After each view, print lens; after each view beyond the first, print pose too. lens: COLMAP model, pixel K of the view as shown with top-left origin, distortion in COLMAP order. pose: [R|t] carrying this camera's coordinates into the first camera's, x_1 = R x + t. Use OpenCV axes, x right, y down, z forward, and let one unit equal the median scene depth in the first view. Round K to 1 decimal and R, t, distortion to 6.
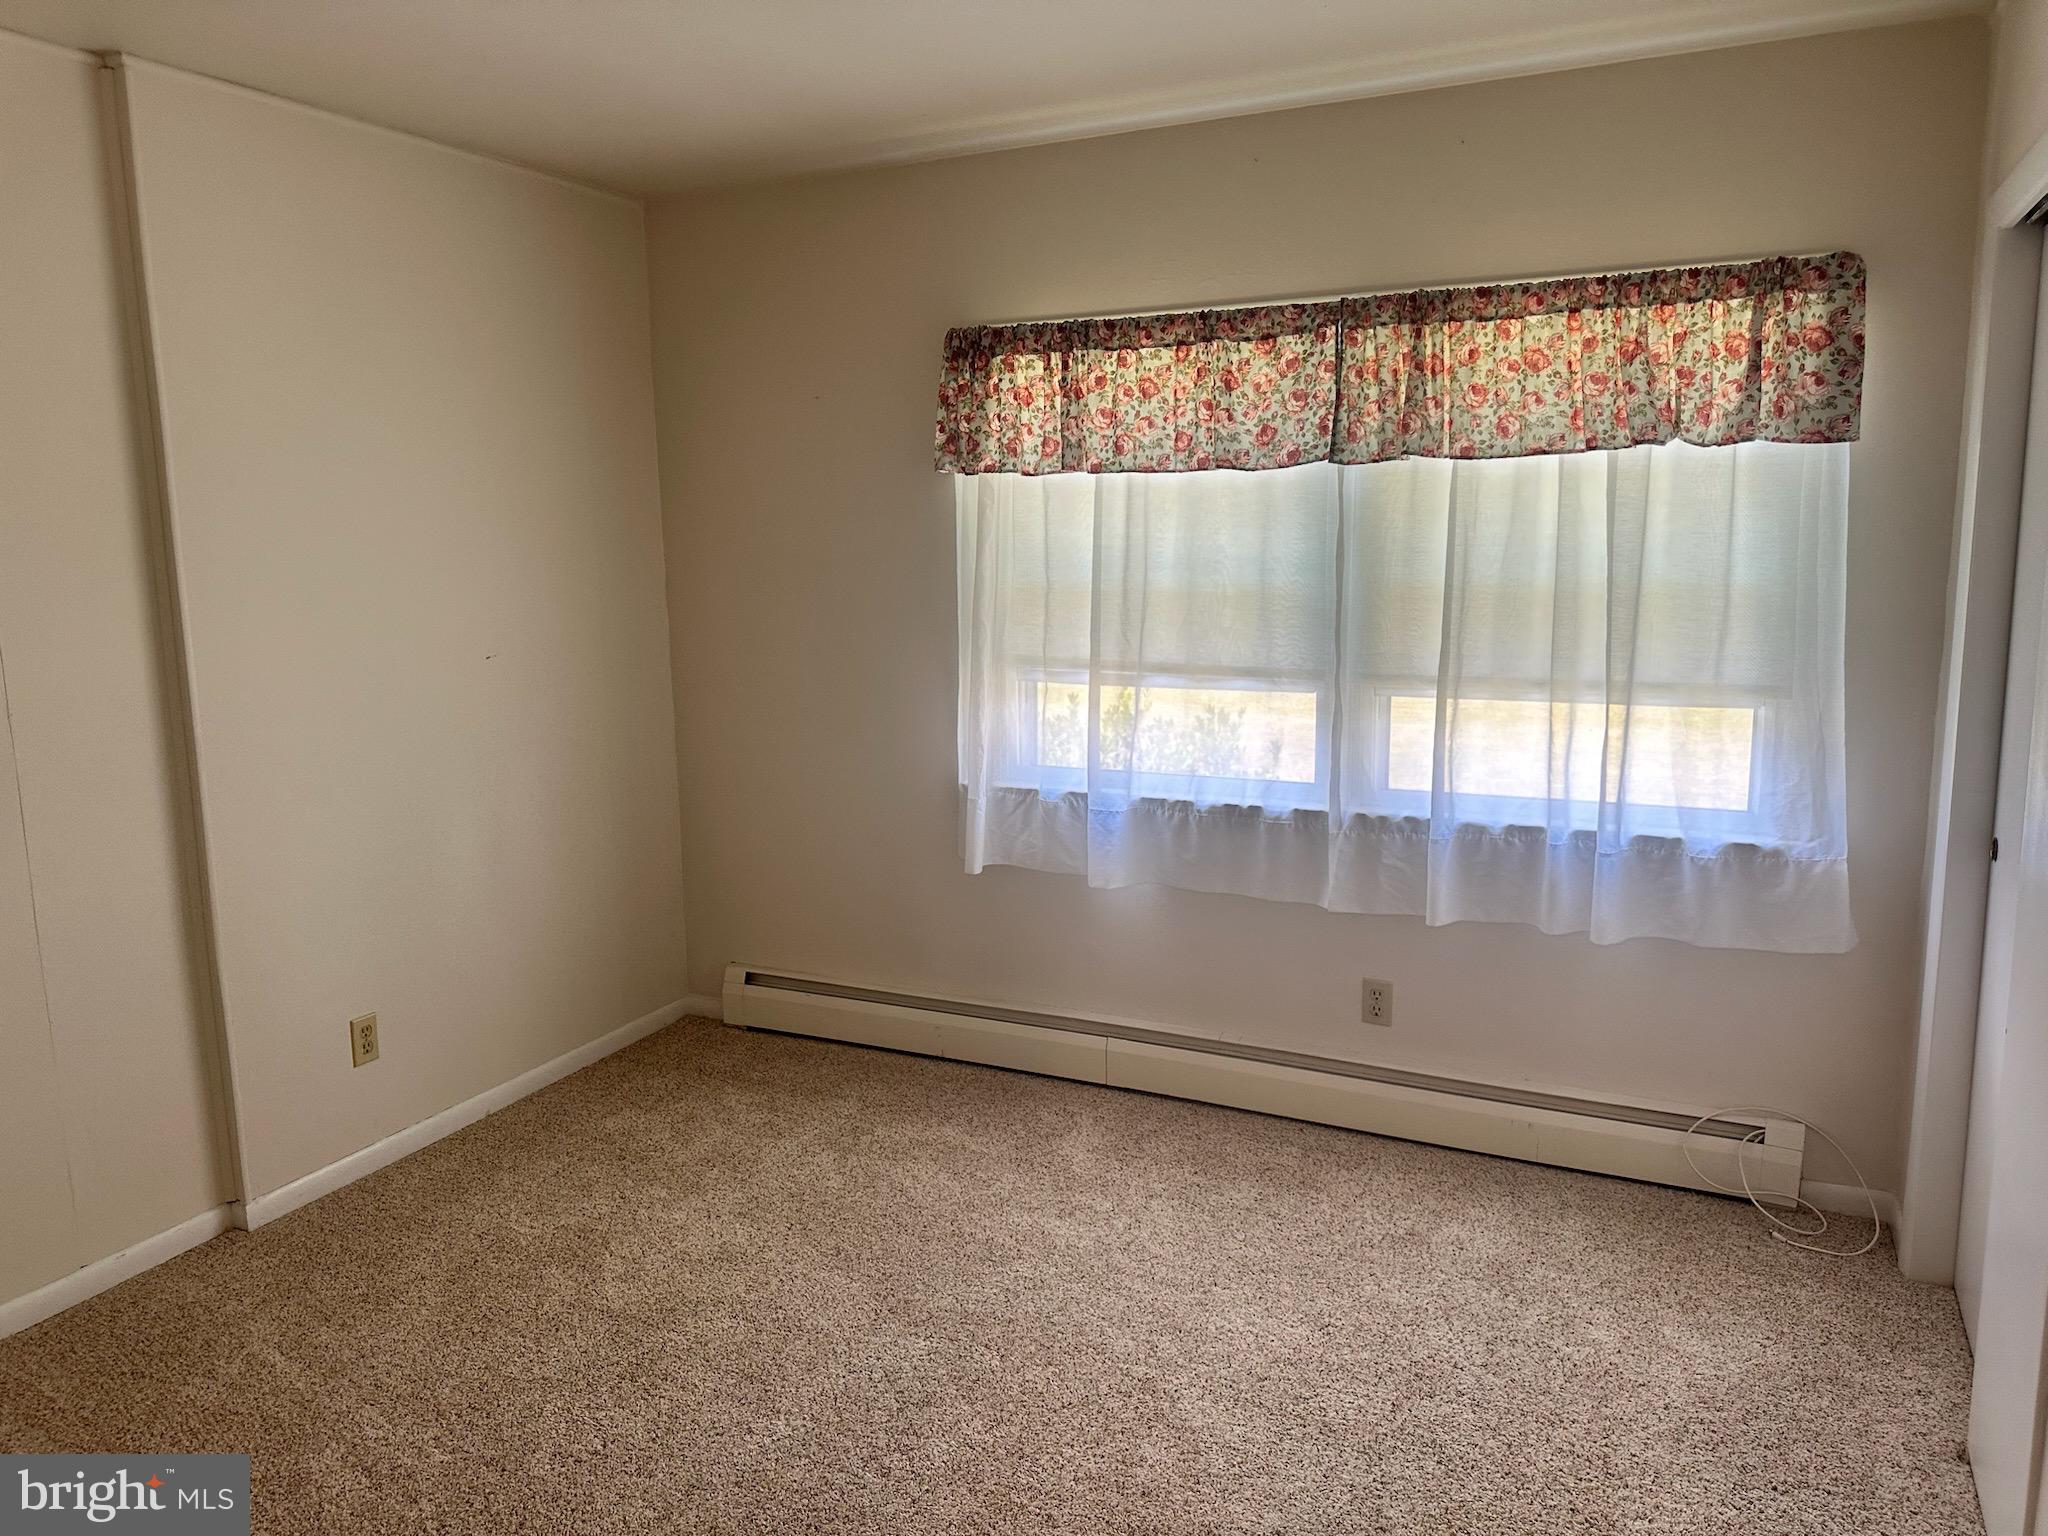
lens RADIAL K [[1437.1, 0, 1018.2], [0, 1437.1, 762.2], [0, 0, 1]] dist [0.109592, -0.137625]
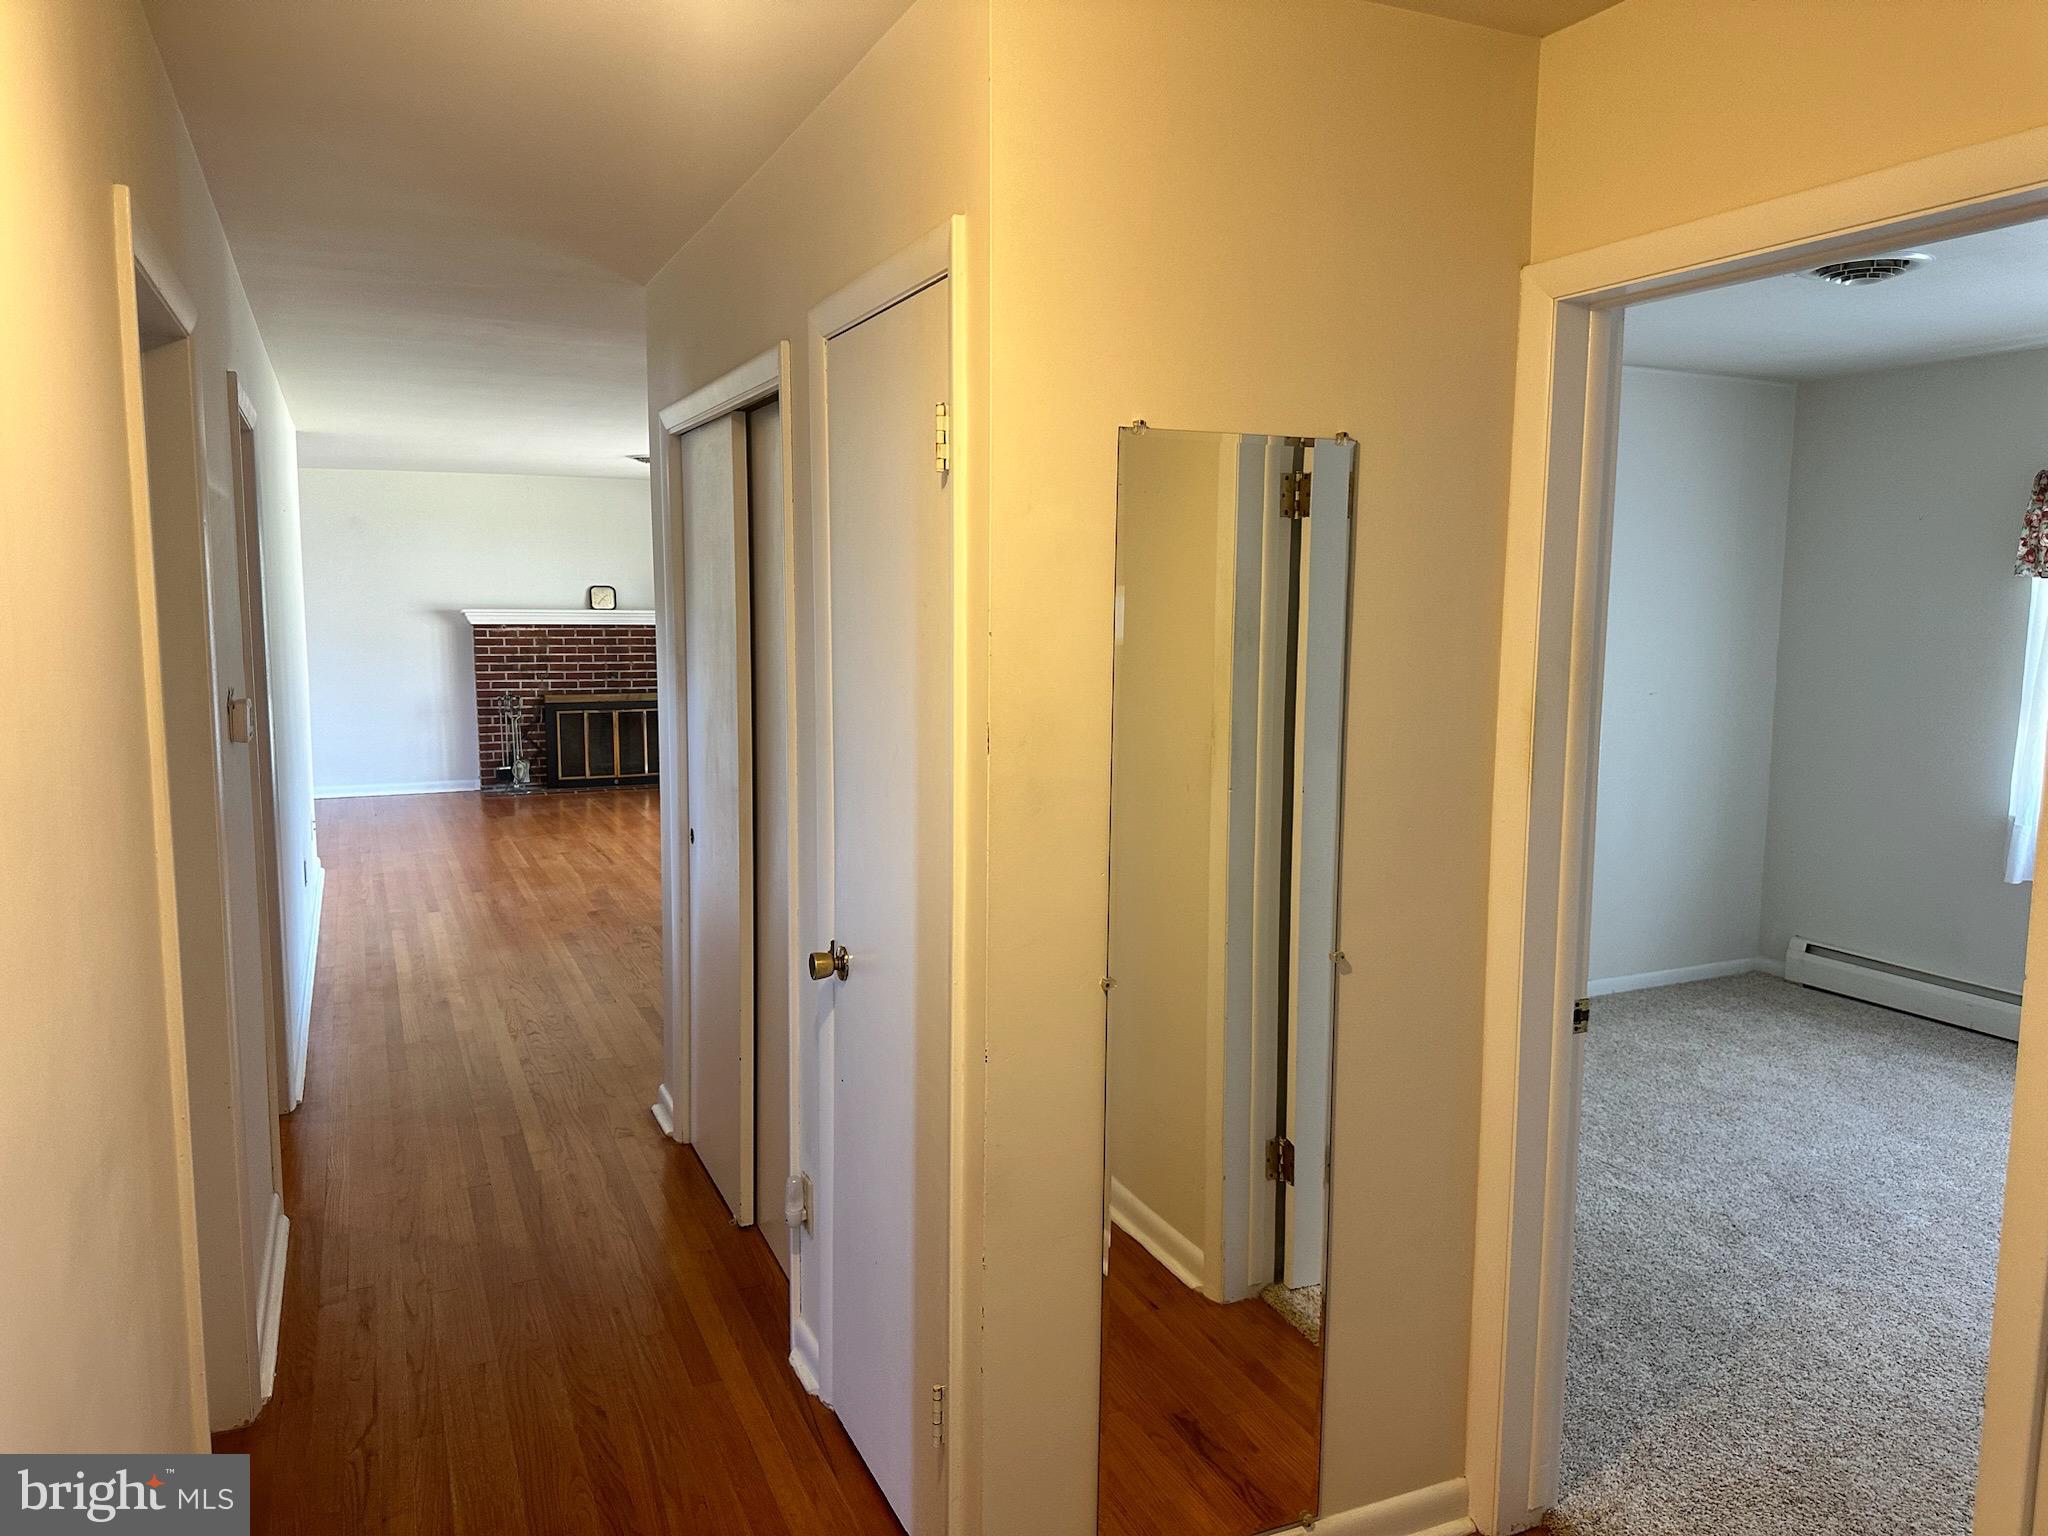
lens RADIAL K [[1447.8, 0, 1107.2], [0, 1447.8, 737.8], [0, 0, 1]] dist [0.029451, -0.002574]
pose [[0.797684, 0.091173, -0.596144, 0.094514], [-0.130341, 0.991207, -0.022813, 0.085773], [0.588822, 0.095899, 0.802553, -0.559007]]
